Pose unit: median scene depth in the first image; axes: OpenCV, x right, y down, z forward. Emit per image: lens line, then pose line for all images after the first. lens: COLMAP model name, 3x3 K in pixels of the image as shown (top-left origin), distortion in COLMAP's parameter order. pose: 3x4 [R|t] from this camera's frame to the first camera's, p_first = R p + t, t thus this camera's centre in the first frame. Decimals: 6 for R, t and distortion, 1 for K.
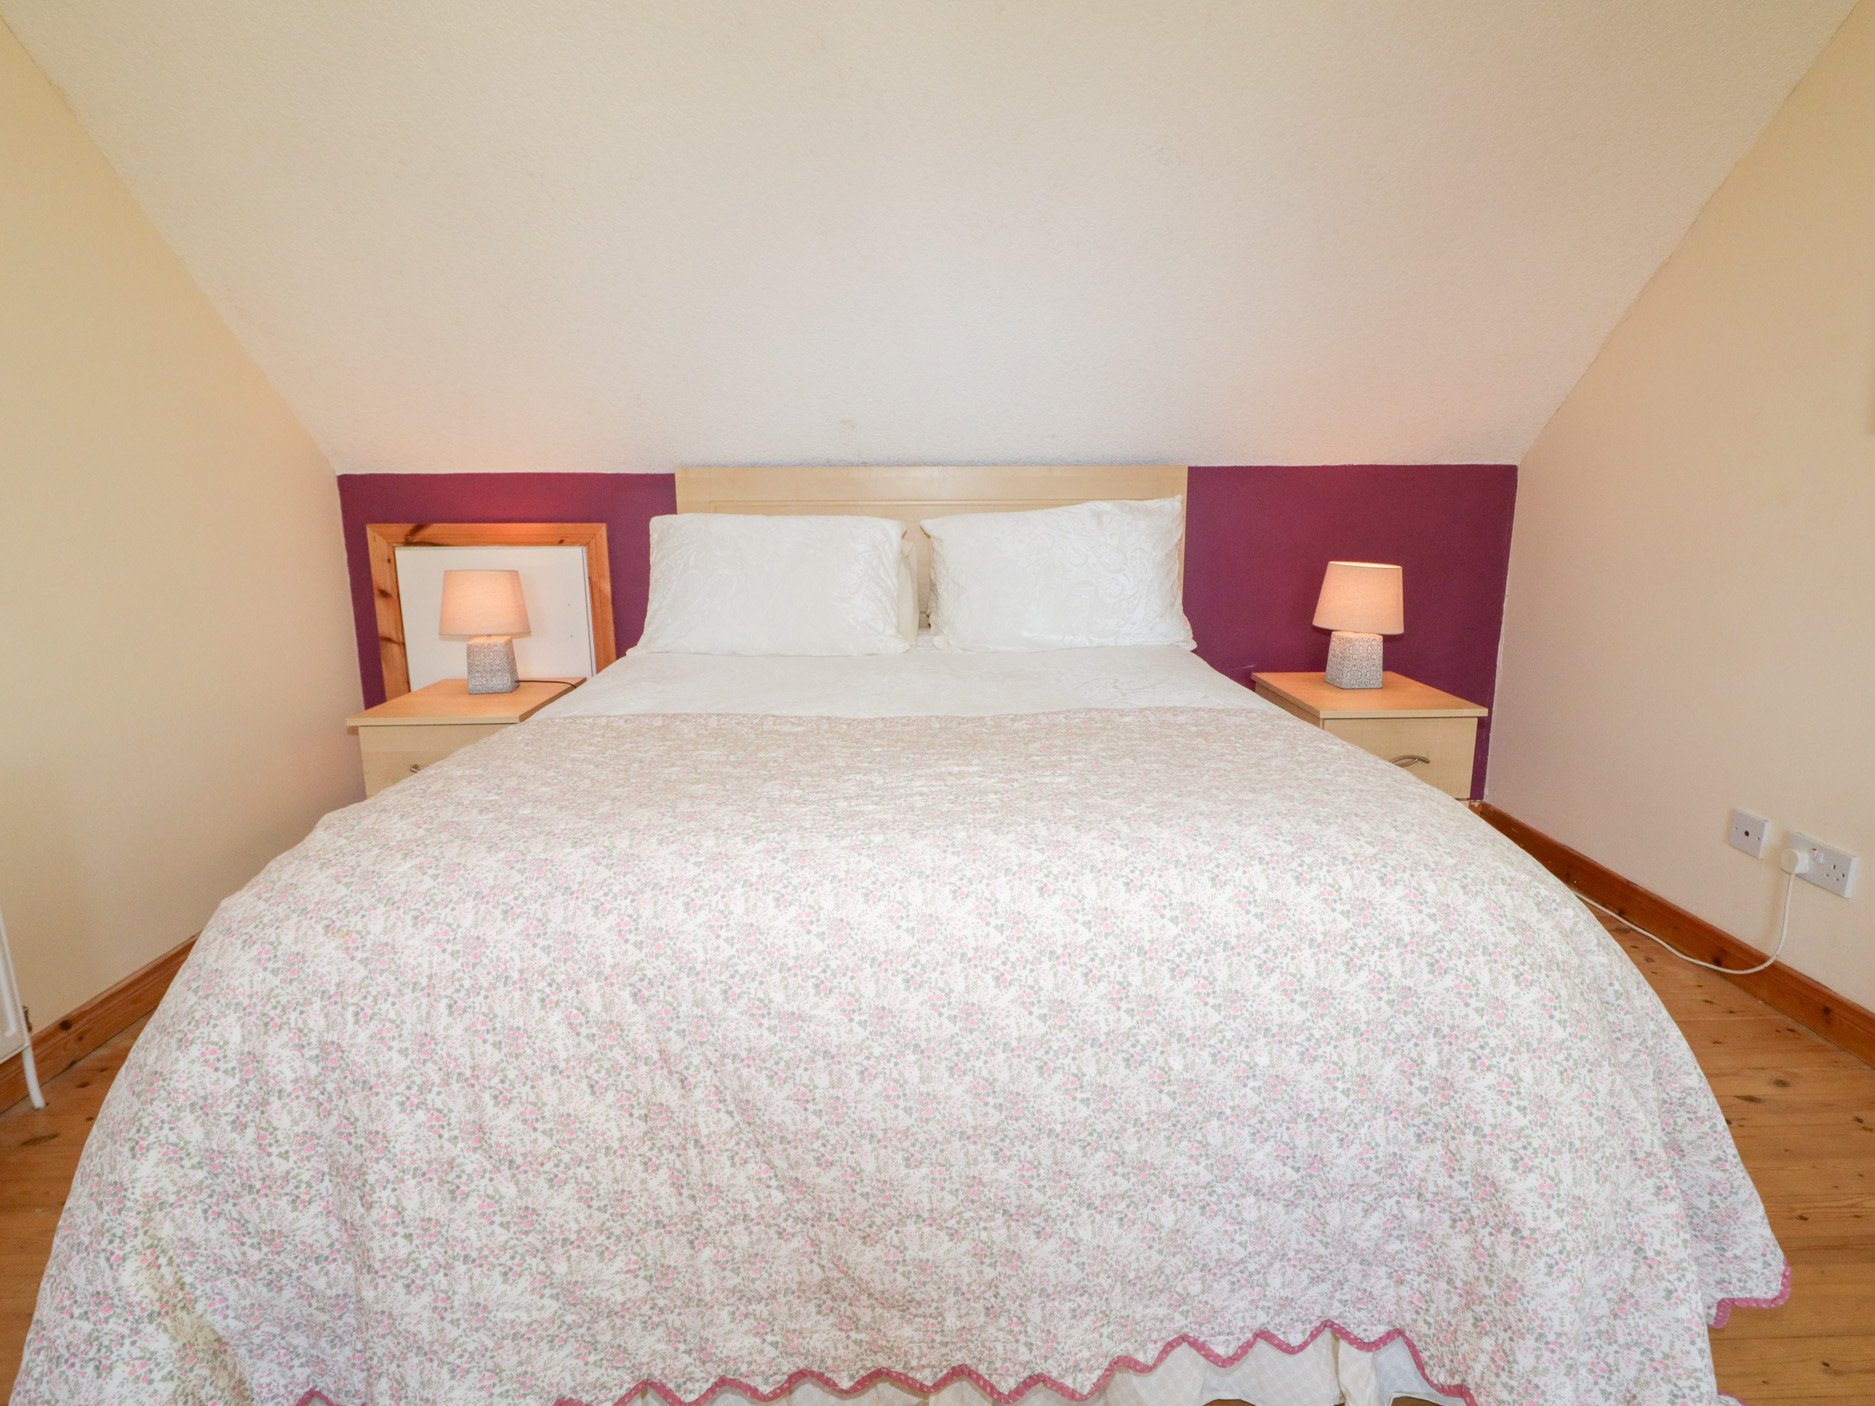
lens RADIAL K [[984.5, 0, 931.0], [0, 984.5, 696.7], [0, 0, 1]] dist [-0.000767, -0.003258]
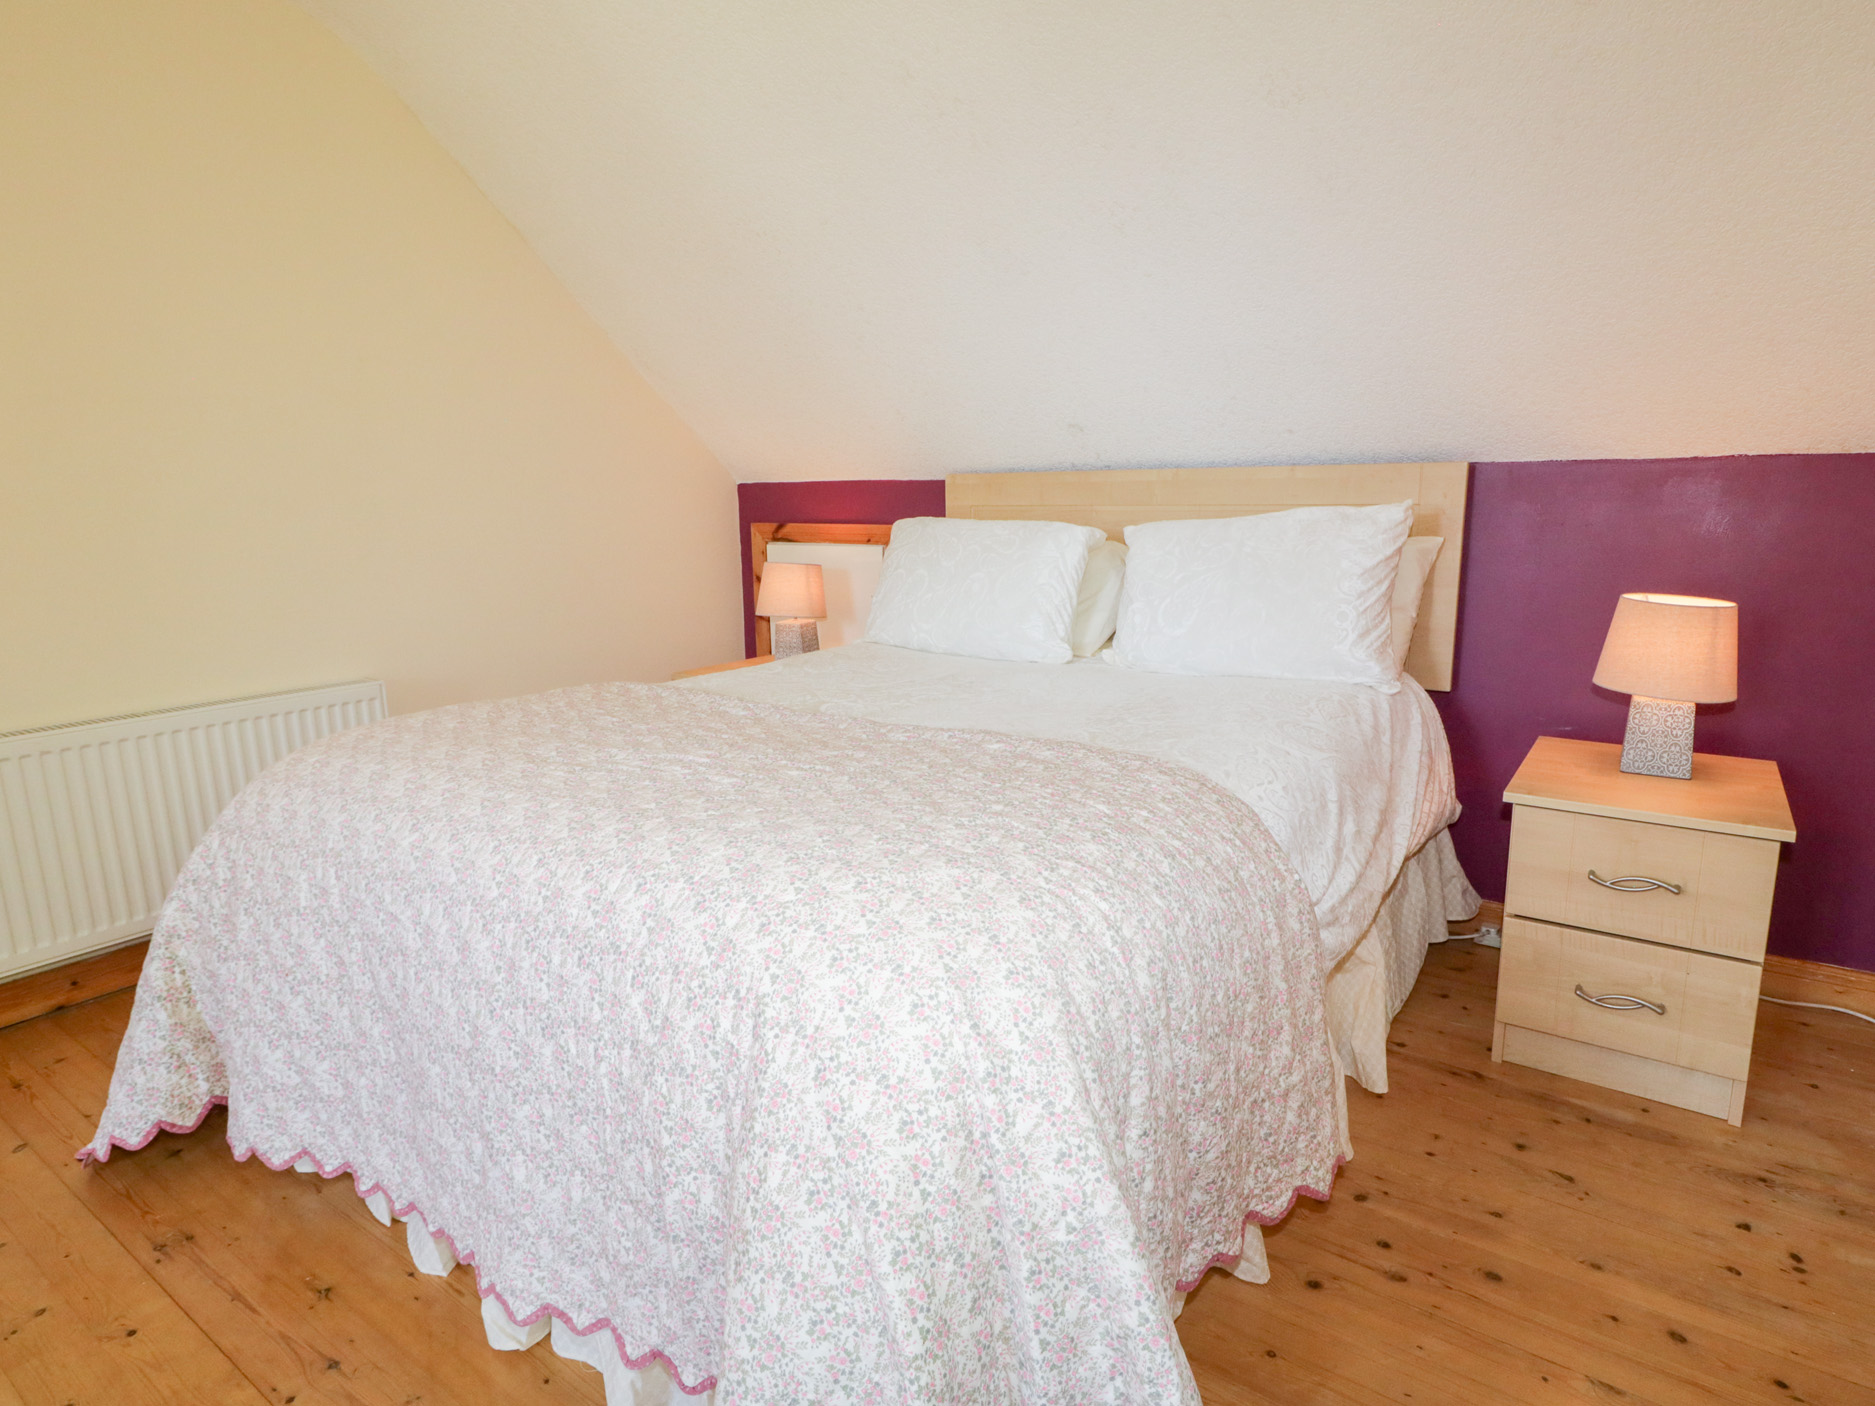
lens RADIAL K [[984.5, 0, 930.8], [0, 984.5, 703.2], [0, 0, 1]] dist [-0.000767, -0.003258]
pose [[0.815524, 0.116562, -0.566864, 0.402603], [-0.113907, 0.992676, 0.040248, -0.028339], [0.567403, 0.031747, 0.822828, 0.123479]]
